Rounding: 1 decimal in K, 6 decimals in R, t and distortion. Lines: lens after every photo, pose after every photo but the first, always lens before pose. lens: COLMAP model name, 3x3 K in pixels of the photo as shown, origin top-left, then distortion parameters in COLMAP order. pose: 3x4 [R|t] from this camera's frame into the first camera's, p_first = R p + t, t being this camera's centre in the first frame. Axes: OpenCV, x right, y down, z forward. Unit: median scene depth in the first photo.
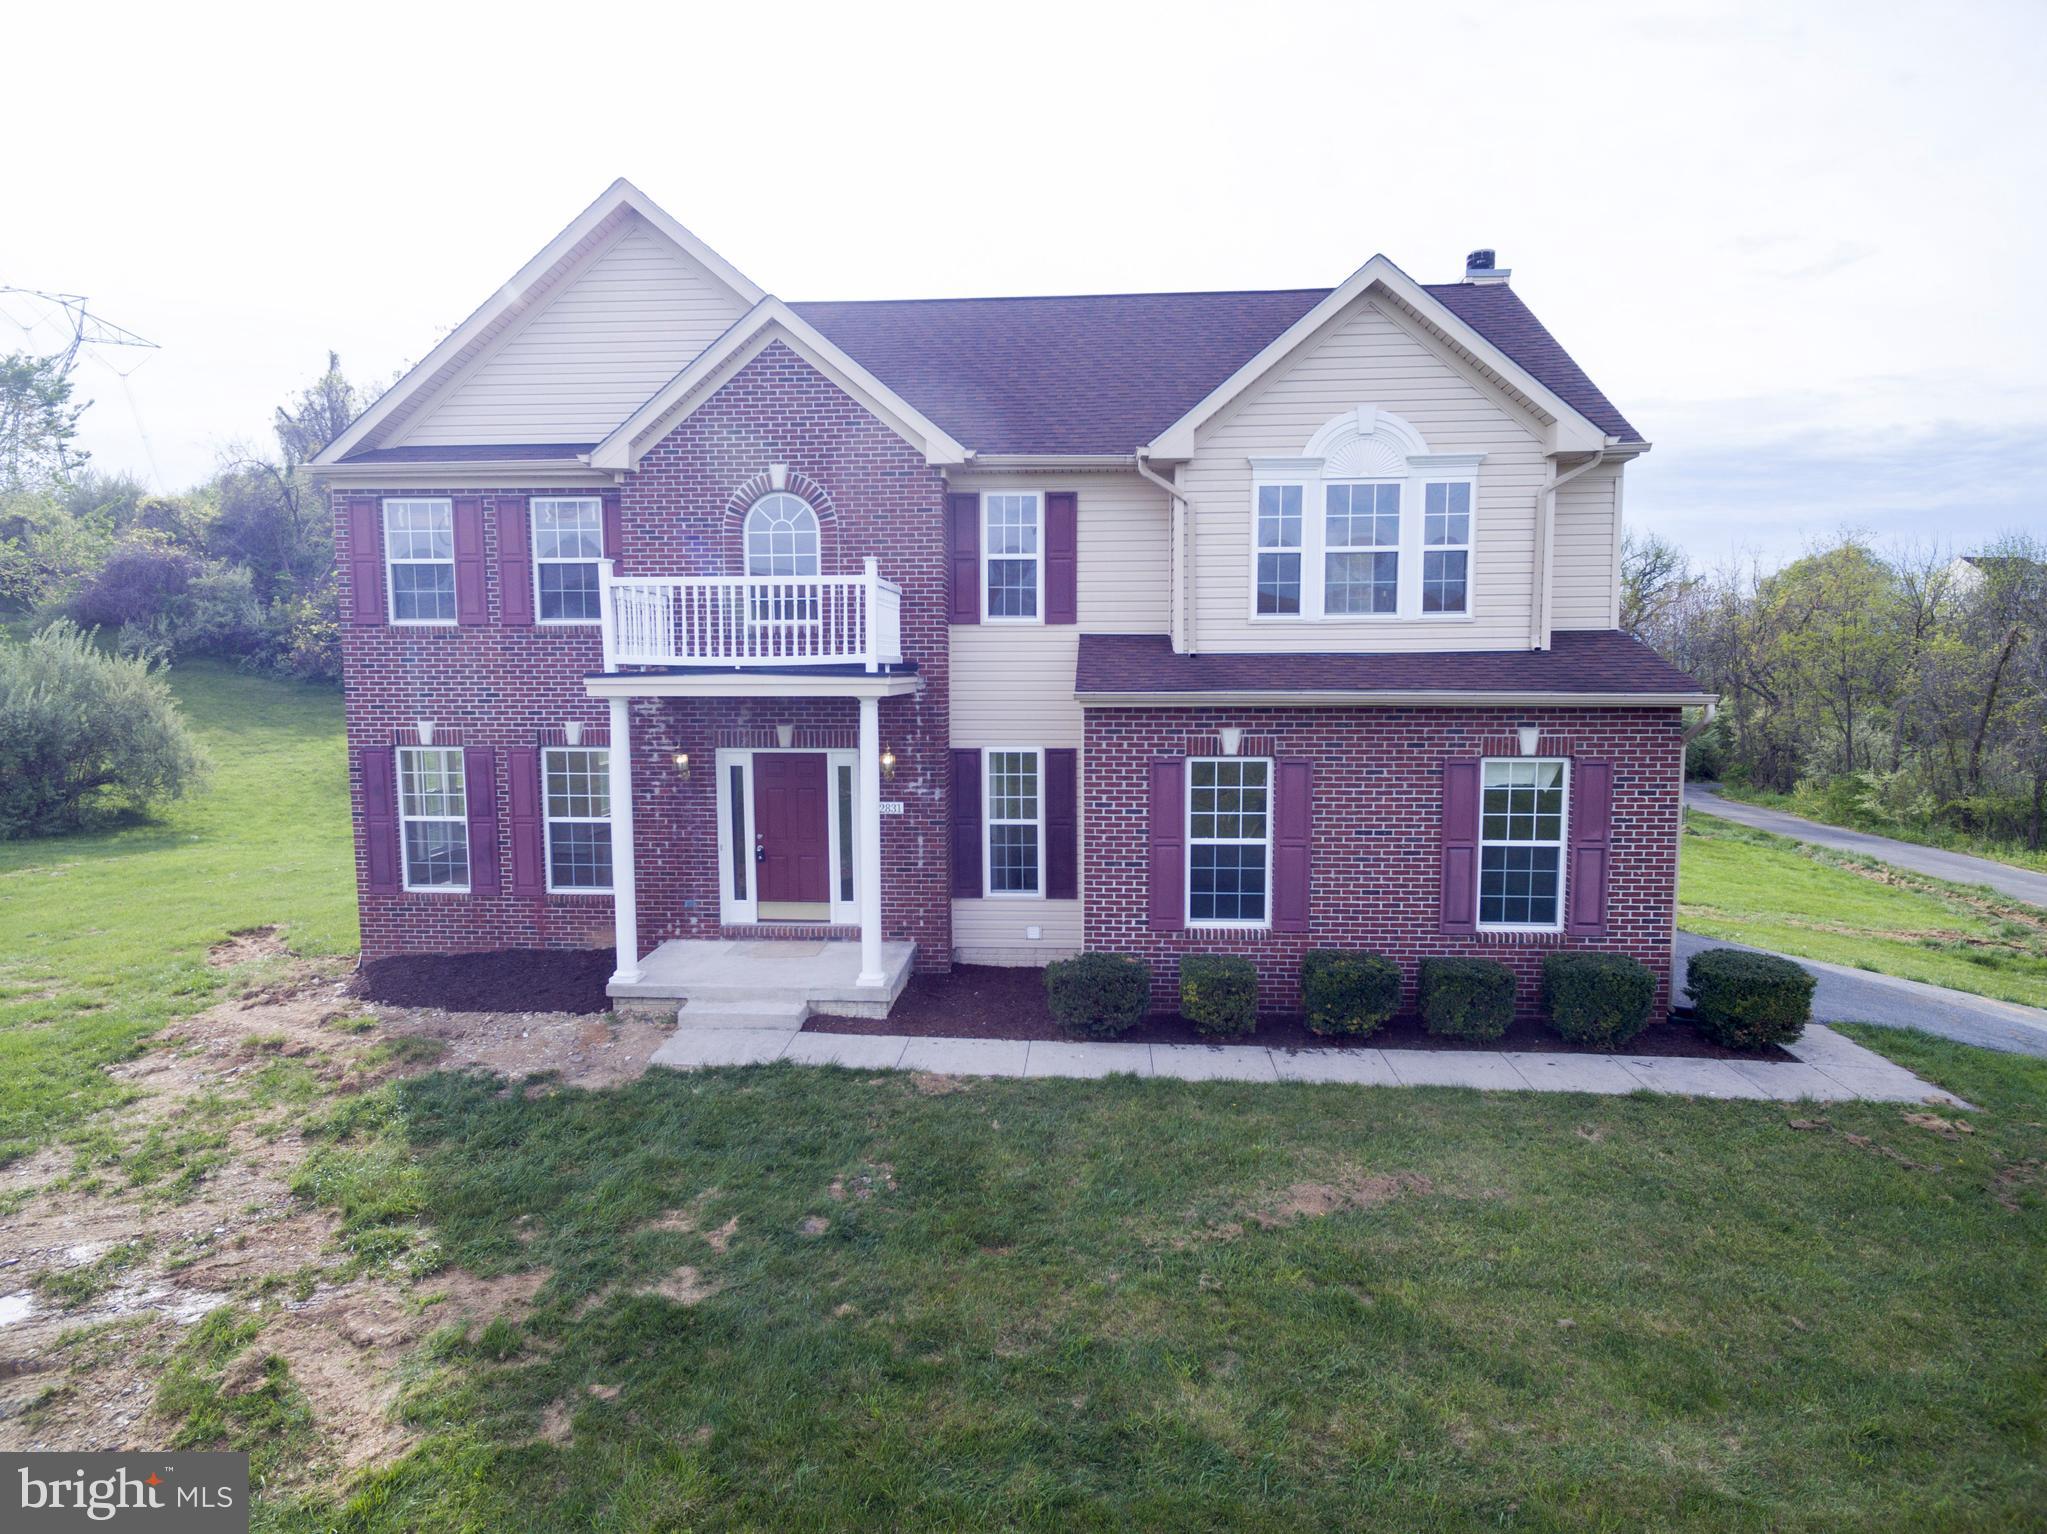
lens RADIAL K [[1142.4, 0, 1023.5], [0, 1142.4, 767.0], [0, 0, 1]] dist [0.001556, 0.009054]
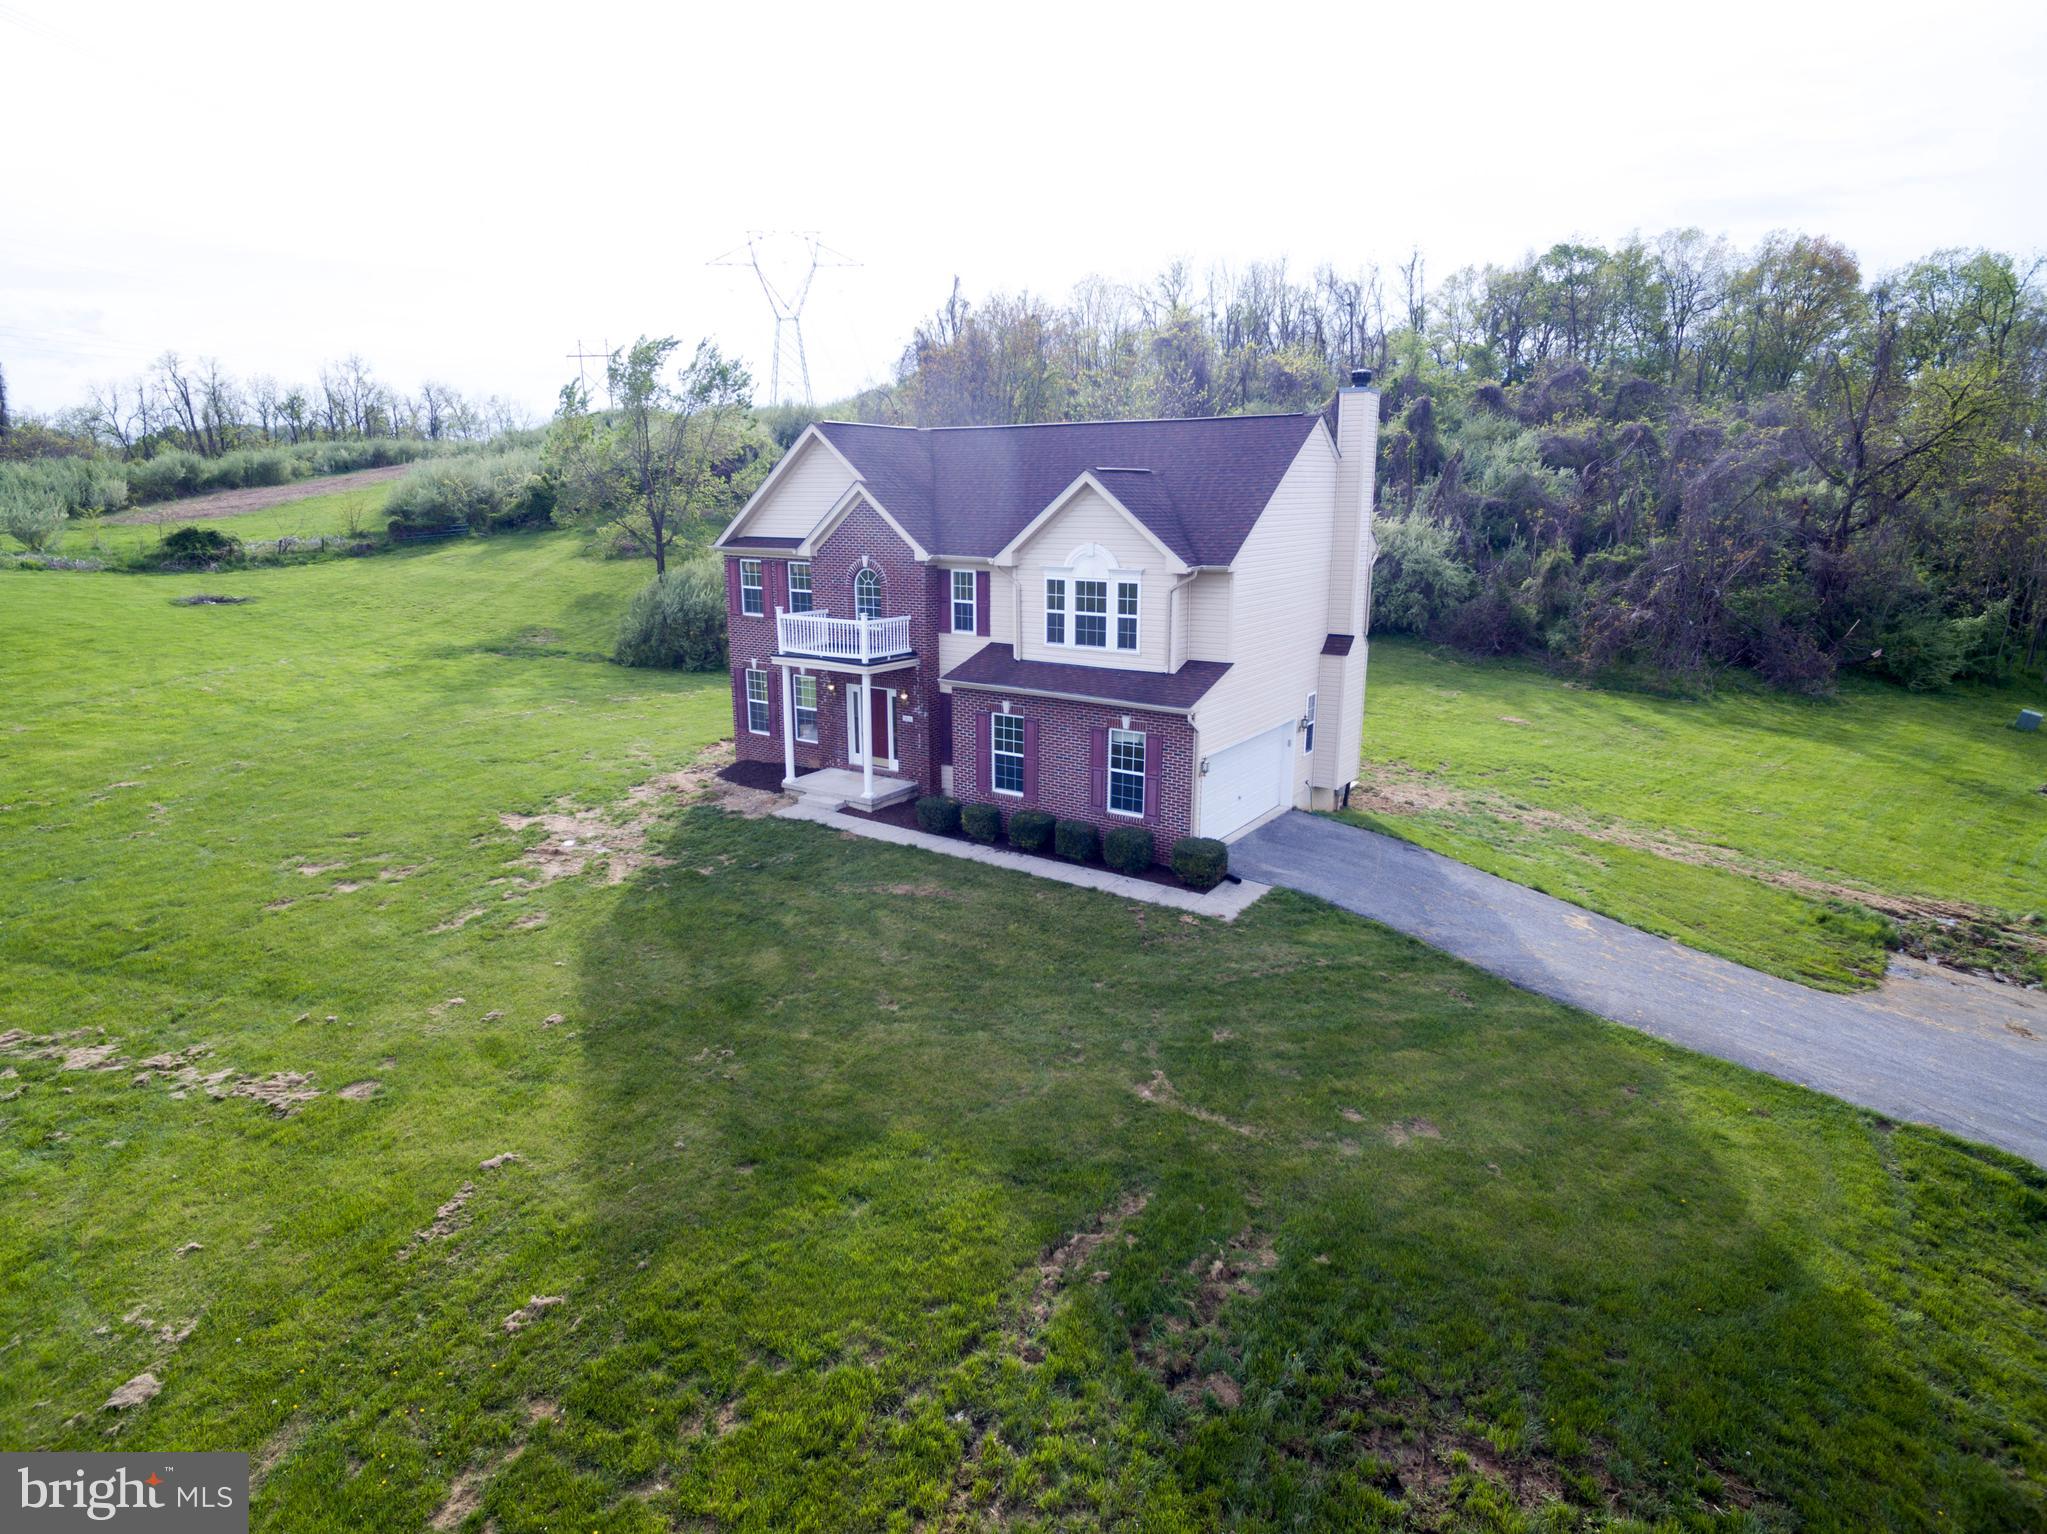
lens RADIAL K [[1142.4, 0, 1023.5], [0, 1142.4, 767.0], [0, 0, 1]] dist [0.001556, 0.009054]
pose [[0.861086, 0.122900, -0.493383, 1.247779], [-0.052491, 0.986651, 0.154160, -0.237528], [0.505742, -0.106847, 0.856042, -0.794967]]
